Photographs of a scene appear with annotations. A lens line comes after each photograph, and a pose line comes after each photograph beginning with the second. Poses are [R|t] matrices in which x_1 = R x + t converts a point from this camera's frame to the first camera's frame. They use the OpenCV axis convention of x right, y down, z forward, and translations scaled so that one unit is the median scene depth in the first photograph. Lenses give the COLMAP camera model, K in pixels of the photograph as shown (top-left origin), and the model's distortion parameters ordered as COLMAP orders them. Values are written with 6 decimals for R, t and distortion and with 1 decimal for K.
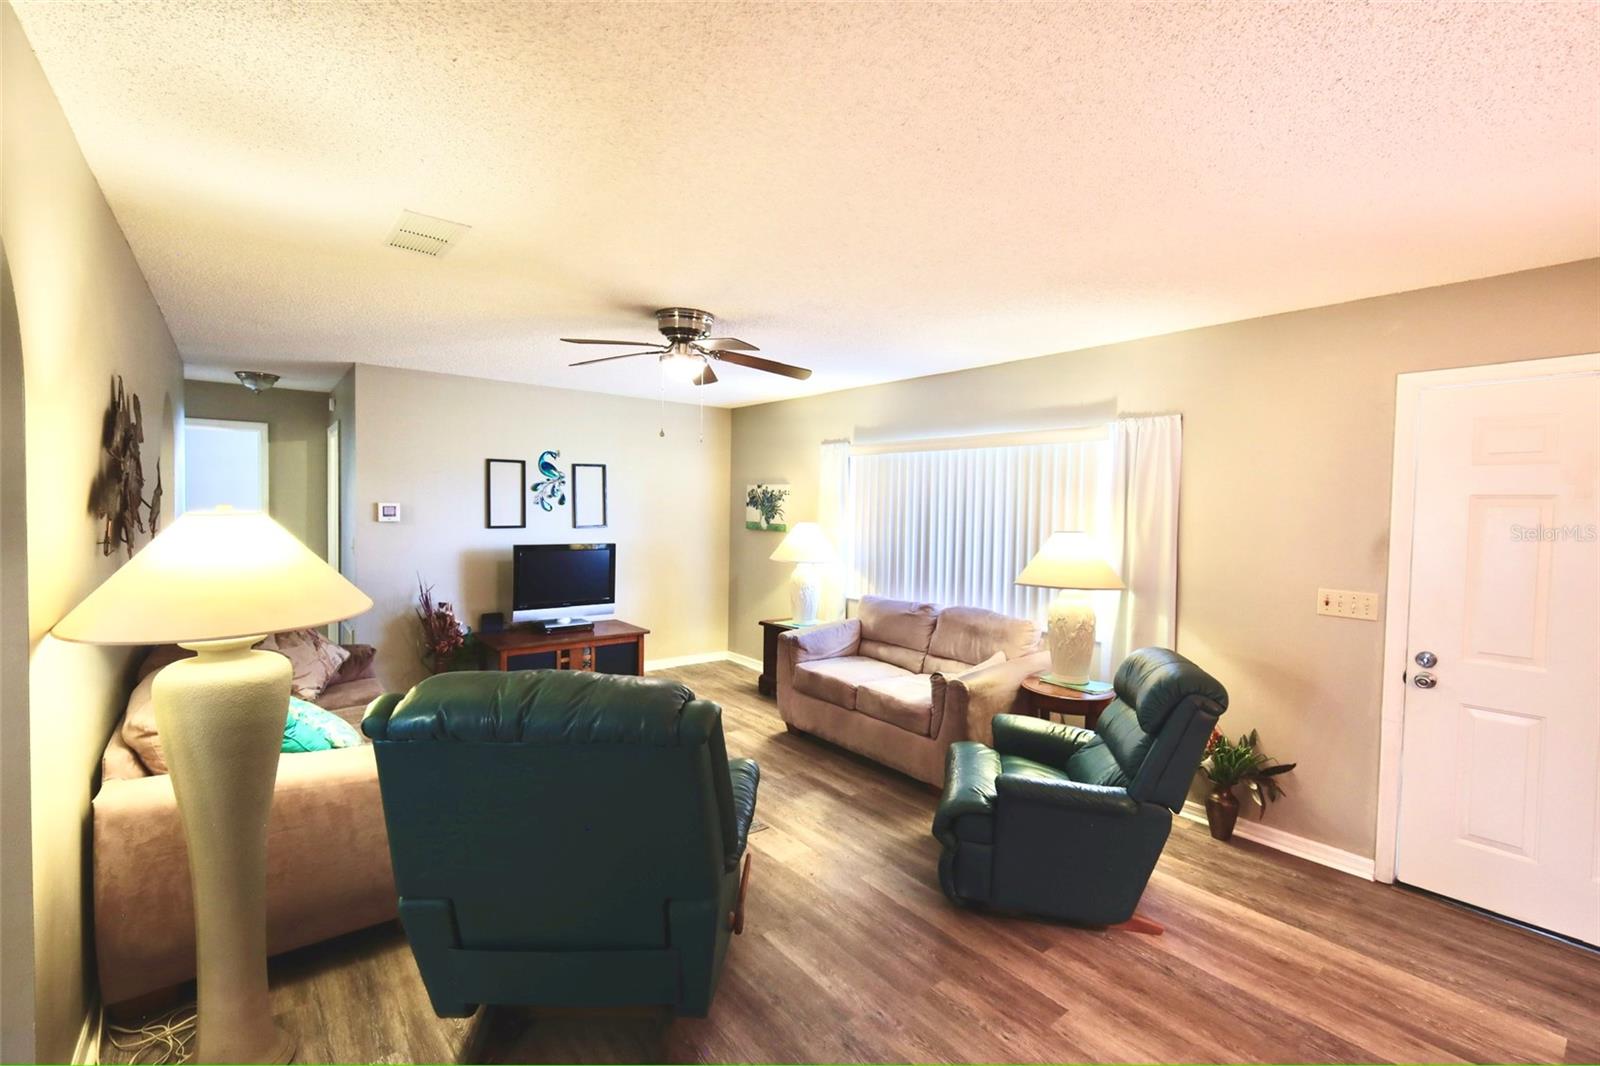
lens RADIAL K [[690.9, 0, 800.2], [0, 690.9, 531.1], [0, 0, 1]] dist [0.002601, -0.000560]
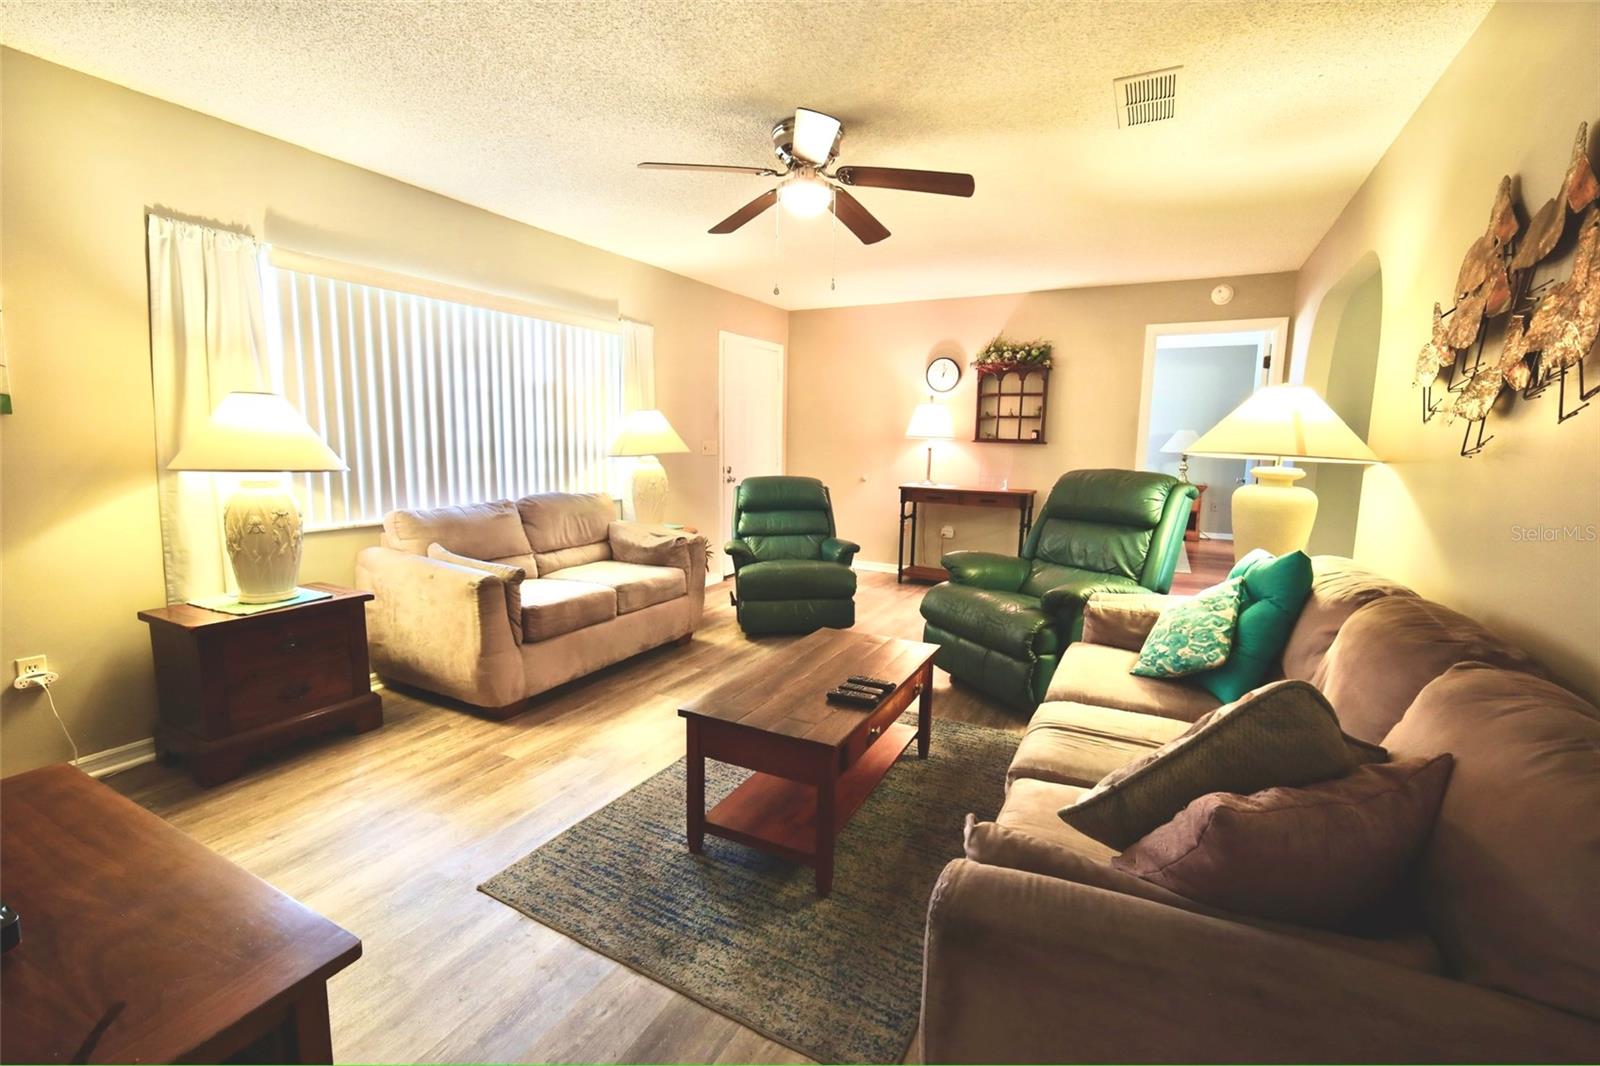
lens RADIAL K [[690.9, 0, 800.2], [0, 690.9, 531.1], [0, 0, 1]] dist [0.002601, -0.000560]
pose [[-0.397493, -0.151948, 0.904937, -0.819823], [0.008857, 0.985513, 0.169368, 0.006902], [-0.917562, 0.075338, -0.390389, 1.161028]]
